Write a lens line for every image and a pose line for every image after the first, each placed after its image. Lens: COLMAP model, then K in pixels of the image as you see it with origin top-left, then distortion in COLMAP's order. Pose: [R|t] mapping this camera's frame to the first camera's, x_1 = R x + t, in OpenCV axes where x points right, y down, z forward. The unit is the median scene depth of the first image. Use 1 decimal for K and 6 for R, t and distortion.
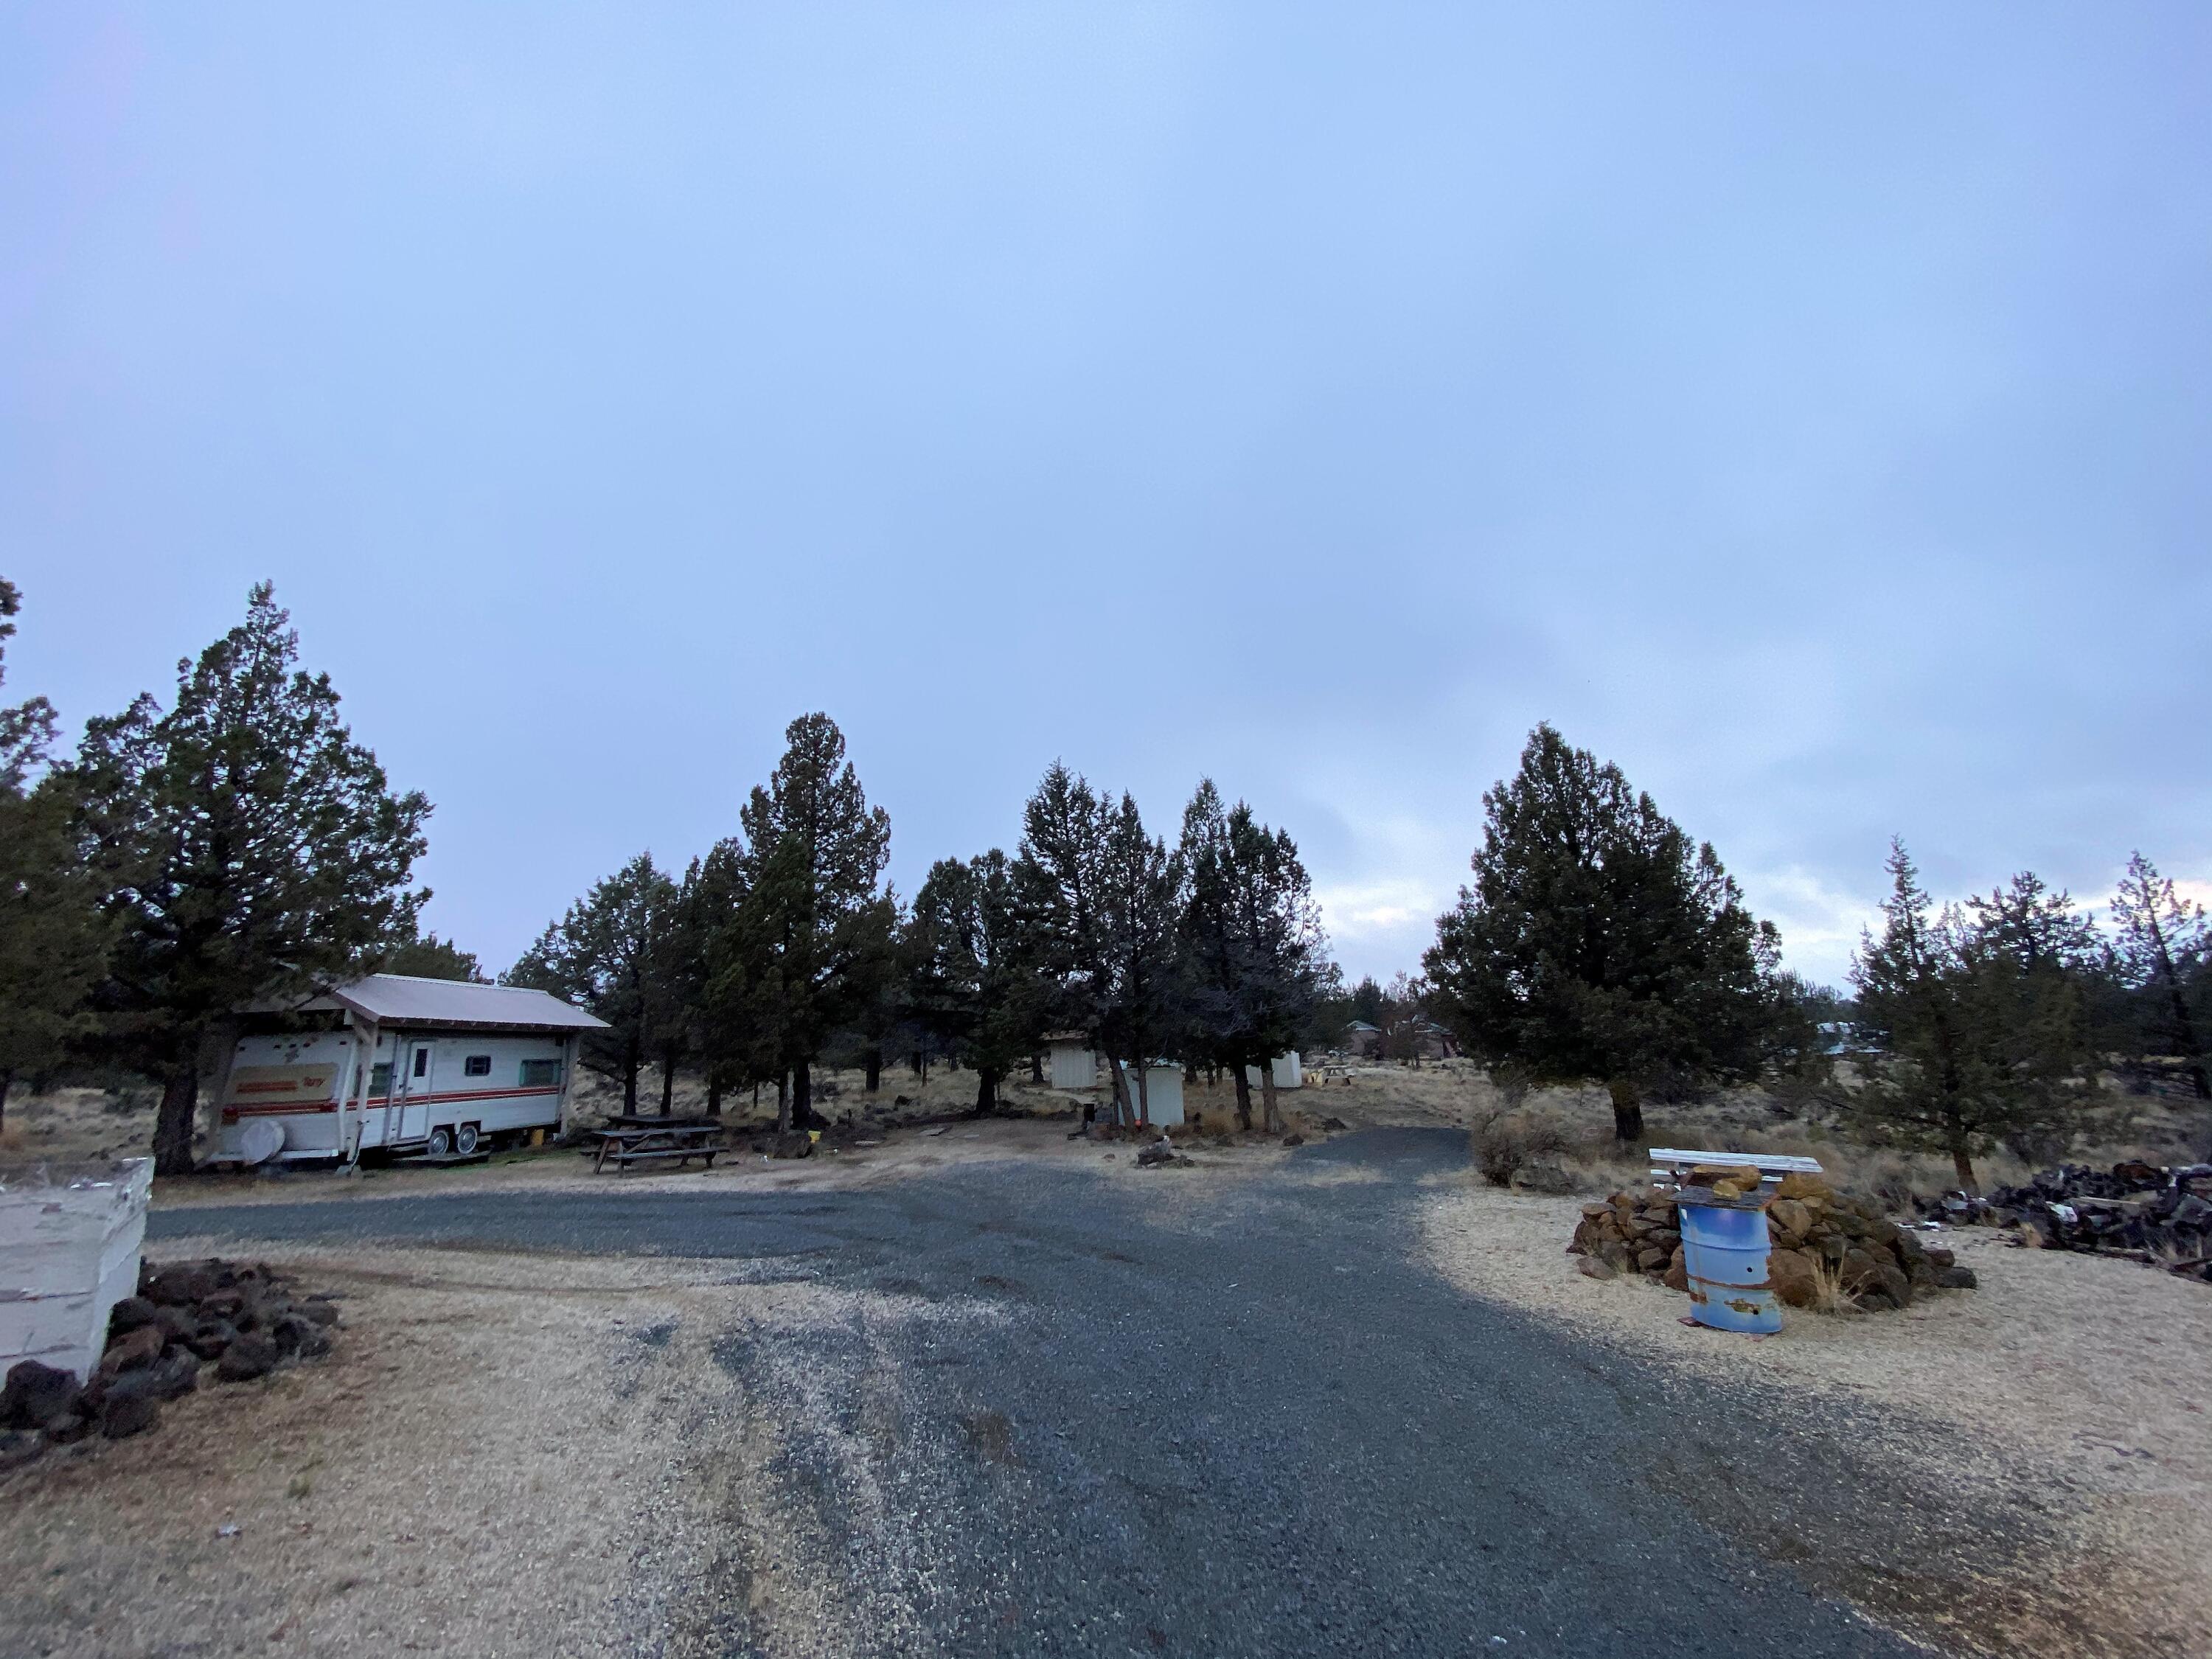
lens RADIAL K [[896.3, 0, 1109.9], [0, 896.3, 835.3], [0, 0, 1]] dist [0.025525, -0.022377]
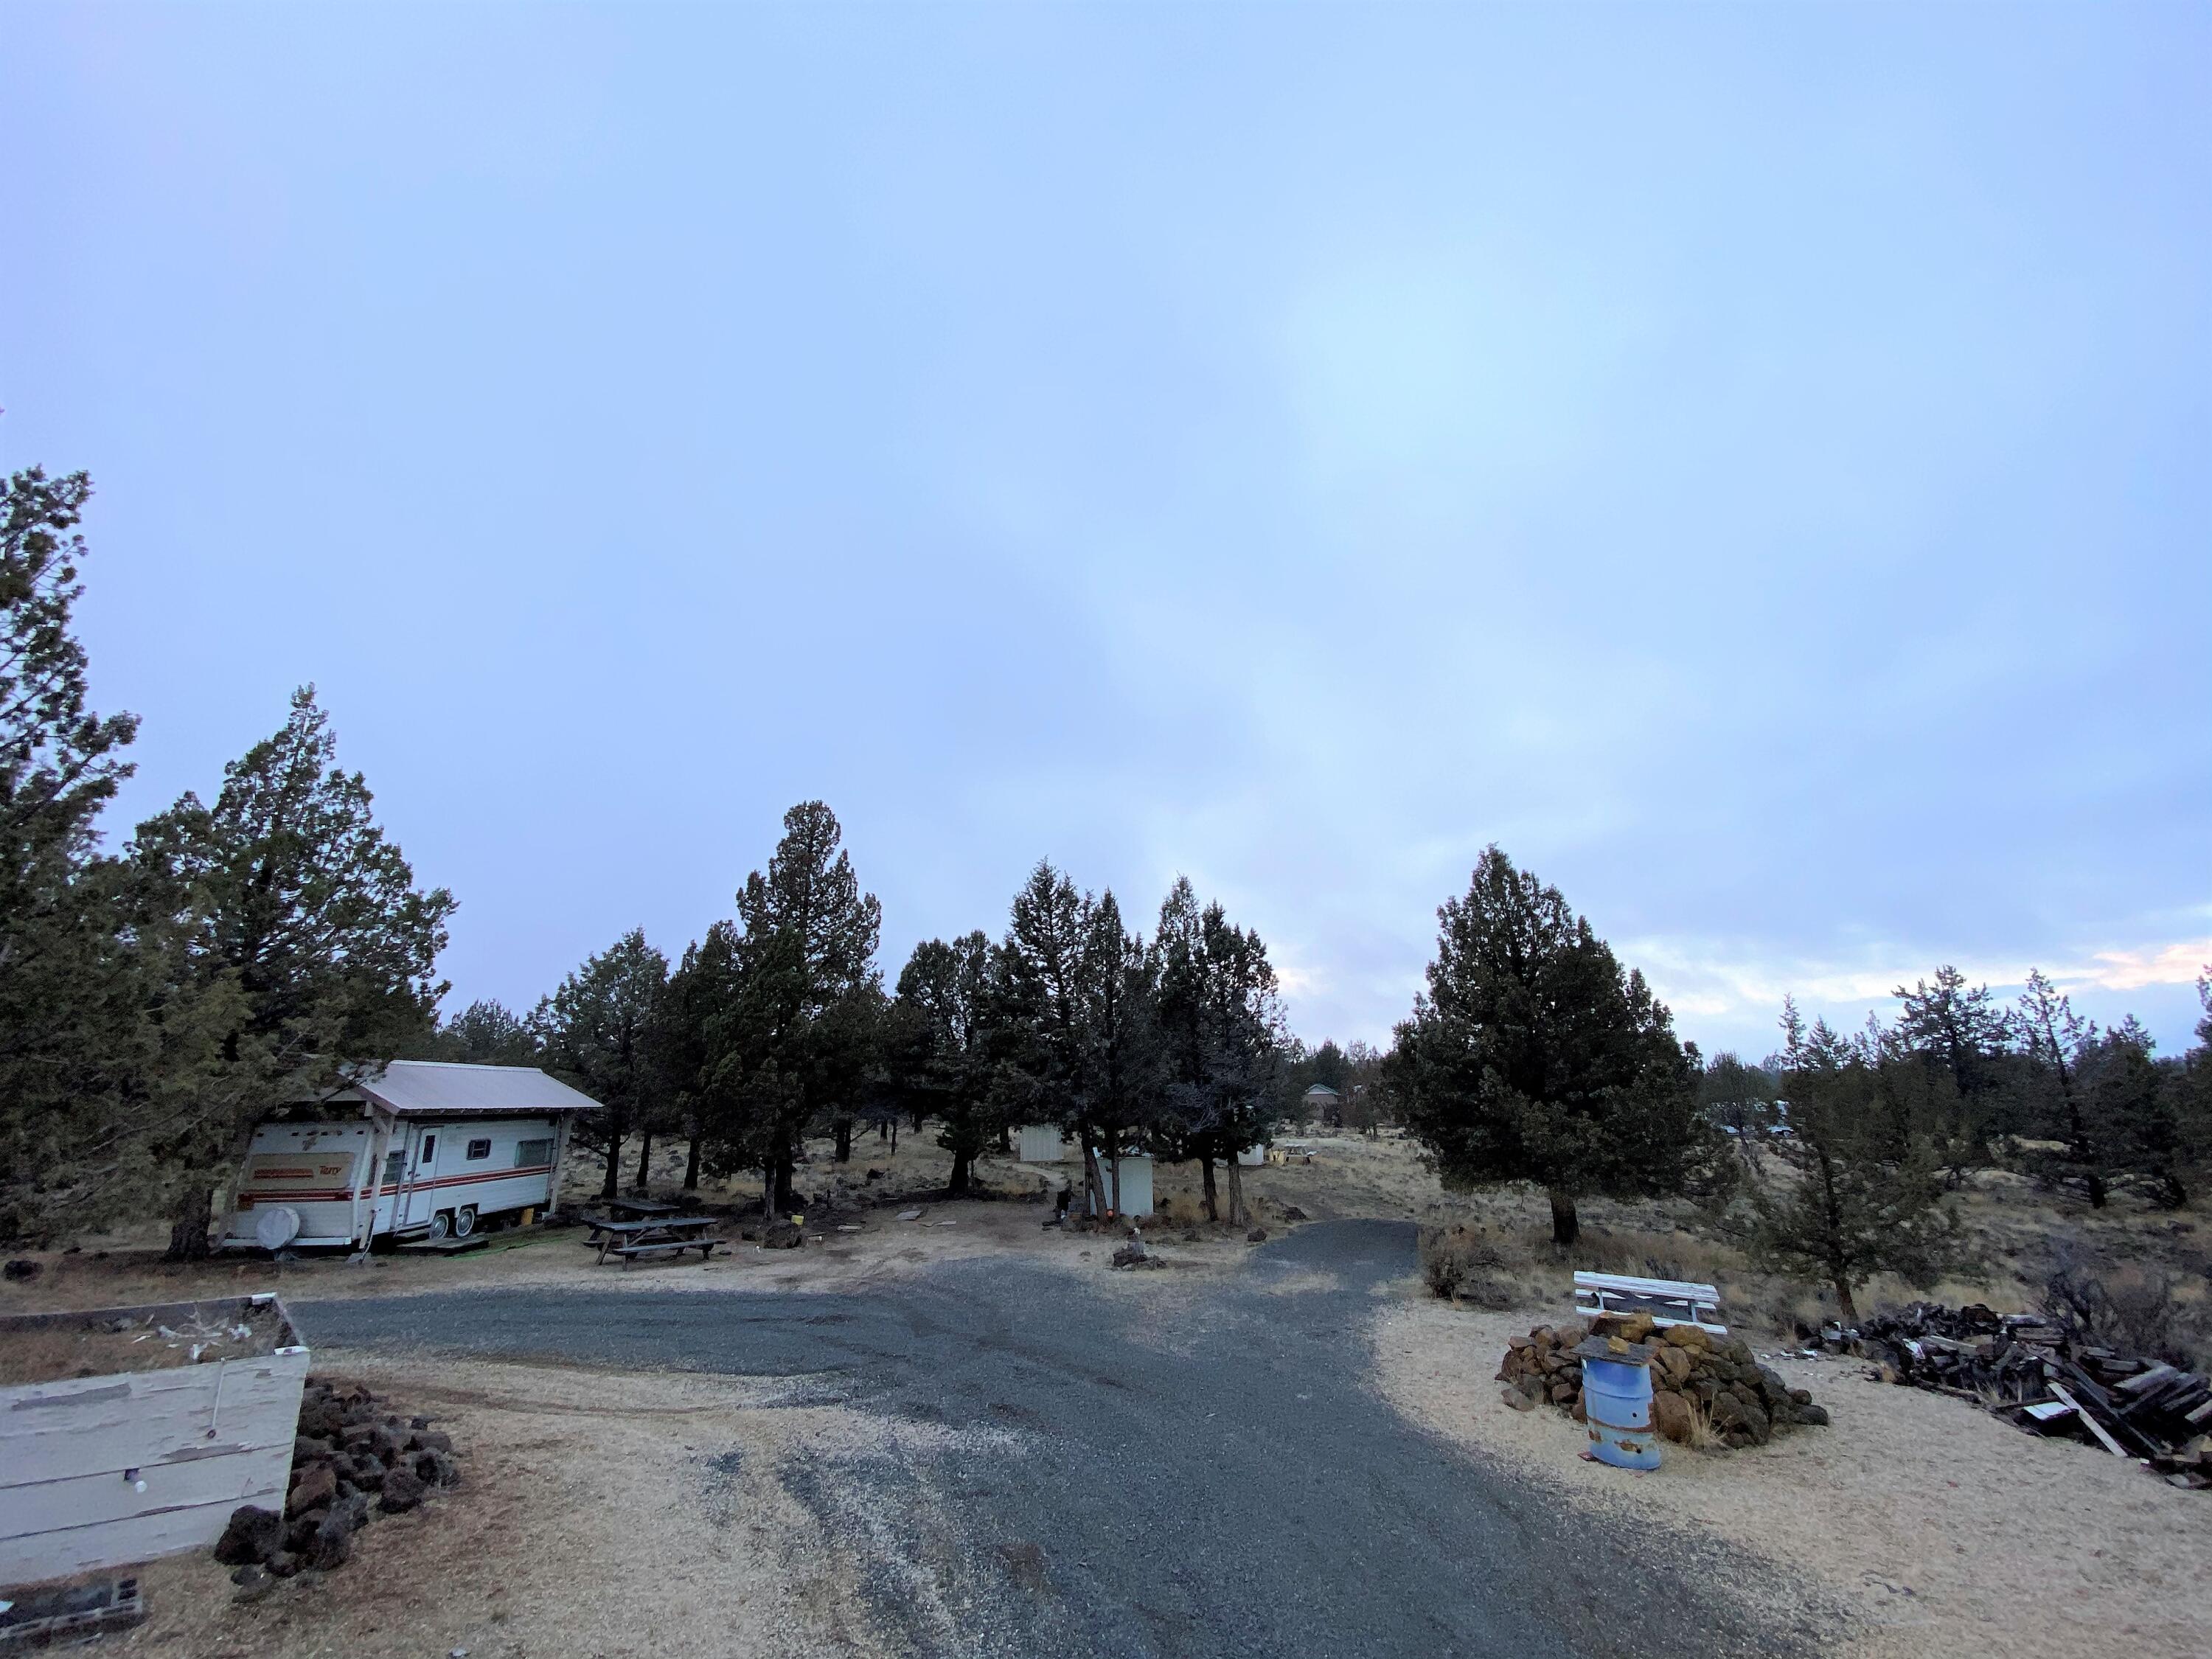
lens RADIAL K [[896.3, 0, 1109.9], [0, 896.3, 835.3], [0, 0, 1]] dist [0.025525, -0.022377]
pose [[0.998714, 0.035082, 0.036600, -0.029982], [-0.033199, 0.998155, -0.050840, -0.088192], [-0.038316, 0.049560, 0.998036, -0.094372]]
